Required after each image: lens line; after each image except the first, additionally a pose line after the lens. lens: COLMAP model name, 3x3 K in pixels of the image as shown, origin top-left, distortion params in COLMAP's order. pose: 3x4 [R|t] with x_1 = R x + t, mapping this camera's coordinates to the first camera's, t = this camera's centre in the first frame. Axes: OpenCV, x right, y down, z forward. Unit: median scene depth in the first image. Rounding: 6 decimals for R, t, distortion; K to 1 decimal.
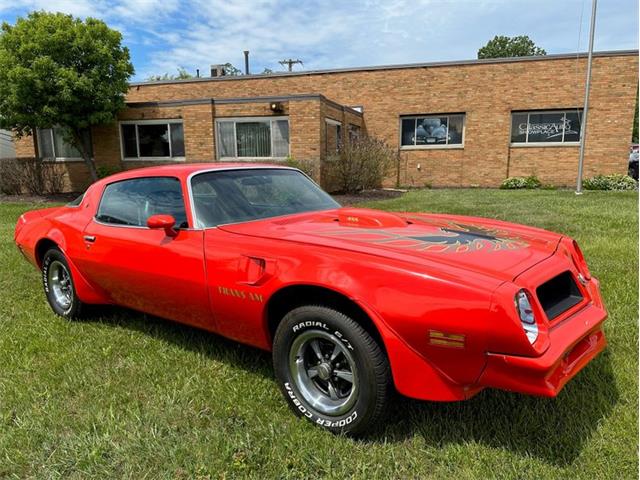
lens RADIAL K [[455.1, 0, 332.4], [0, 455.1, 239.5], [0, 0, 1]] dist [0.167726, -0.263323]
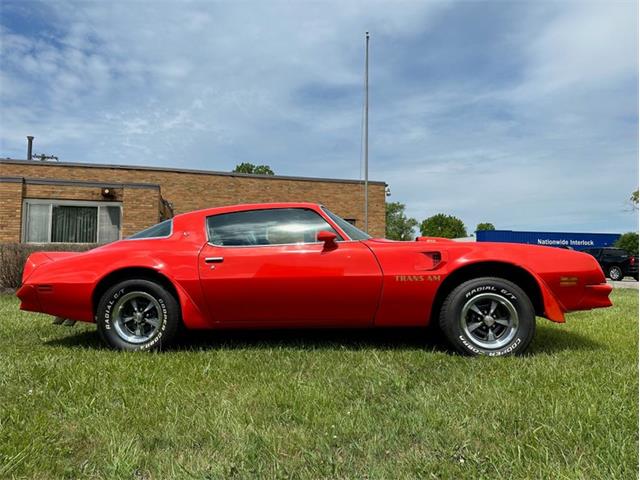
lens RADIAL K [[468.5, 0, 320.0], [0, 468.5, 240.0], [0, 0, 1]] dist [0.002679, 0.000456]
pose [[0.846450, 0.049234, 0.530187, -0.228503], [0.083281, 0.971221, -0.223148, 0.055855], [-0.525915, 0.233038, 0.817990, -0.007634]]
